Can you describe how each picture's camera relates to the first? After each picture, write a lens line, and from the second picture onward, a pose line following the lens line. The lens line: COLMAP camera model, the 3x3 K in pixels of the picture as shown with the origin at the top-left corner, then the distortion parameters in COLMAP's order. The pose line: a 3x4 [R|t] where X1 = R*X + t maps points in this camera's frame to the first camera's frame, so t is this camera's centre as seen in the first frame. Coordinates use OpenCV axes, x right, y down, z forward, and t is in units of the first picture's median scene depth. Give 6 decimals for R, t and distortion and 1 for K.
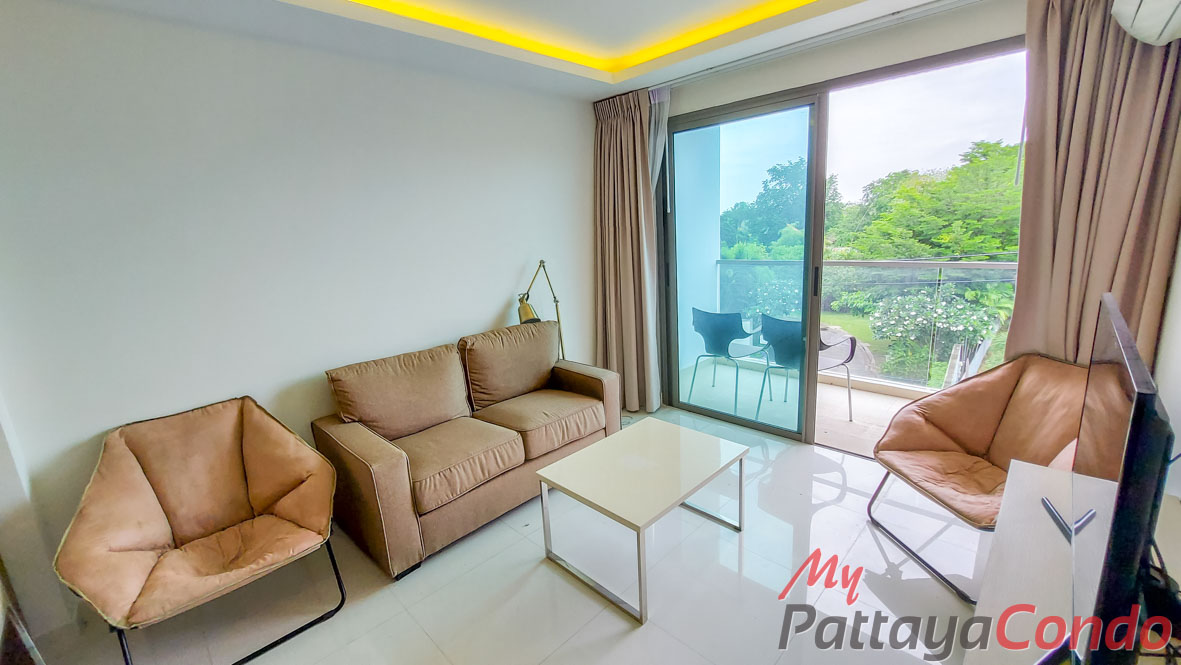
lens RADIAL K [[472.3, 0, 597.1], [0, 472.3, 330.4], [0, 0, 1]] dist [-0.001864, 0.000003]
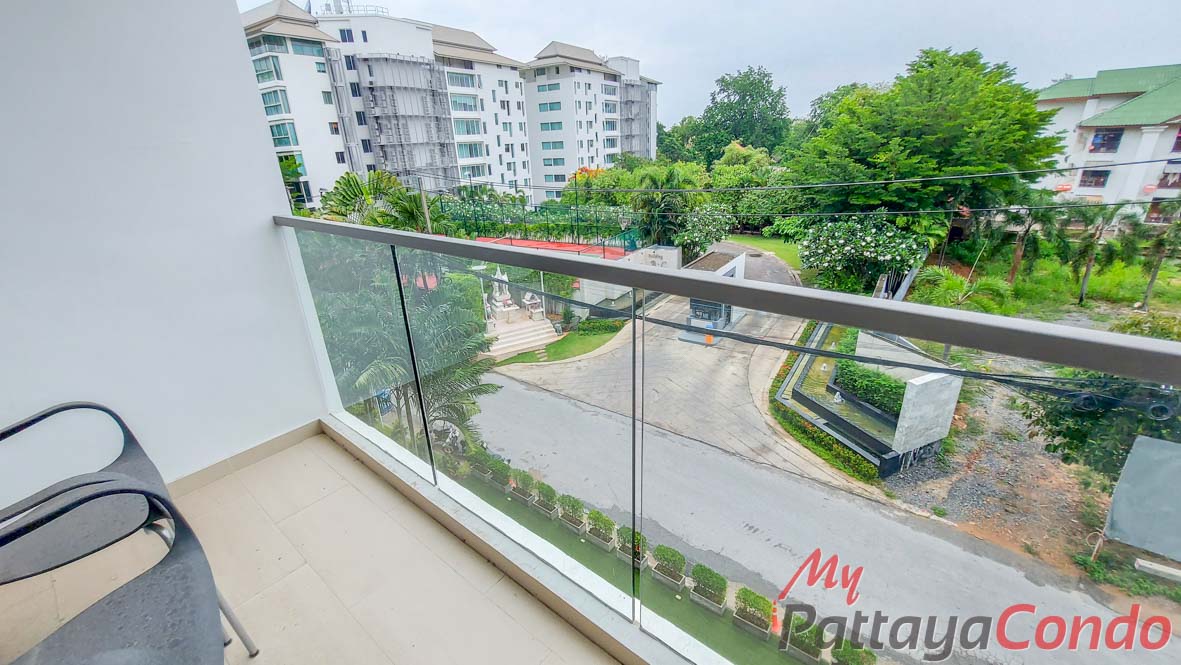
lens RADIAL K [[471.5, 0, 589.1], [0, 471.5, 323.9], [0, 0, 1]] dist [-0.001486, -0.000343]
pose [[0.996369, -0.024060, 0.081664, 0.088560], [0.011521, 0.988516, 0.150674, -0.020421], [-0.084351, -0.149186, 0.985205, 0.097126]]
